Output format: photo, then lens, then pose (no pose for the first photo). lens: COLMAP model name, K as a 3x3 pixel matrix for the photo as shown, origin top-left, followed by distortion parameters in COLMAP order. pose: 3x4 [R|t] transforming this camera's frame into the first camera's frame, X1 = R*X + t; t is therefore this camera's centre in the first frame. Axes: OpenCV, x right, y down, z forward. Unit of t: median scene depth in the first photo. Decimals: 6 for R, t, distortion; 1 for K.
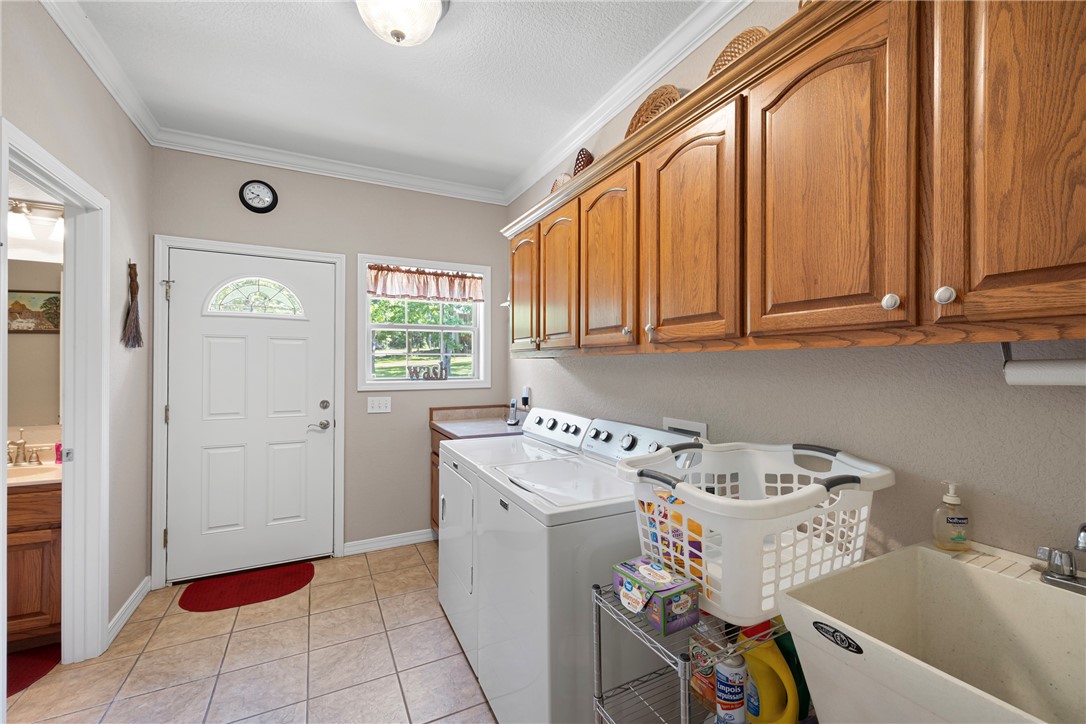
lens RADIAL K [[454.4, 0, 543.0], [0, 454.4, 362.0], [0, 0, 1]] dist [-0.018365, 0.000137]
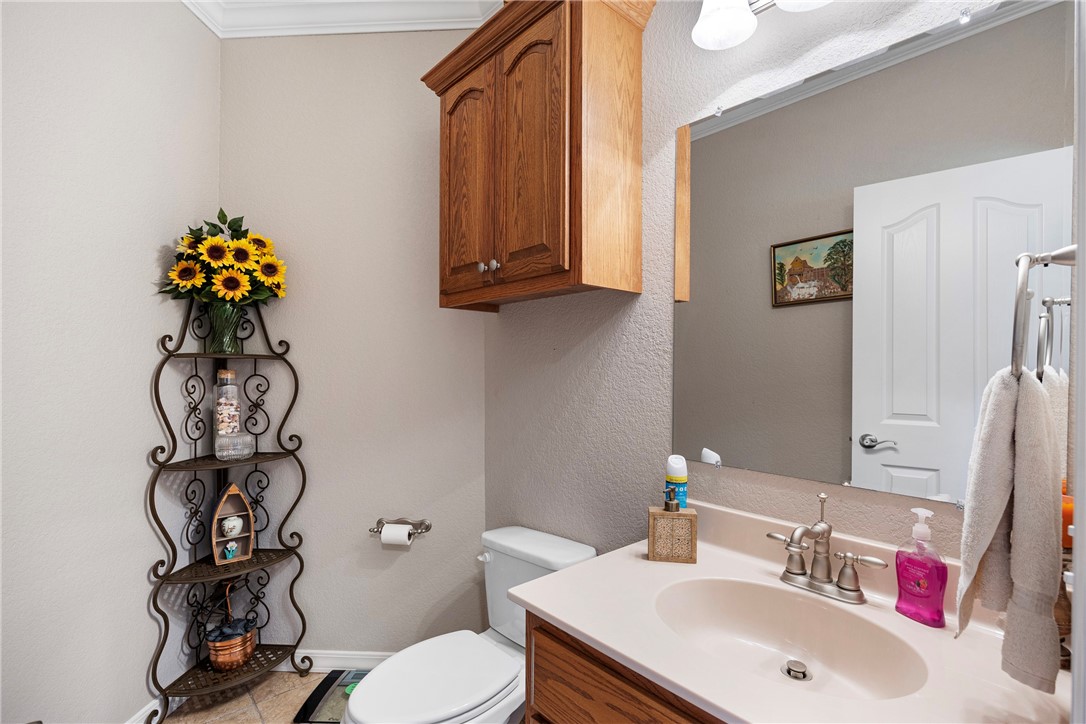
lens RADIAL K [[501.2, 0, 543.0], [0, 501.2, 362.0], [0, 0, 1]] dist [0.000800, 0.000069]
pose [[0.251817, 0.005814, -0.967757, -0.544773], [-0.000205, 0.999982, 0.005954, 0.016714], [0.967775, -0.001302, 0.251814, 0.433856]]
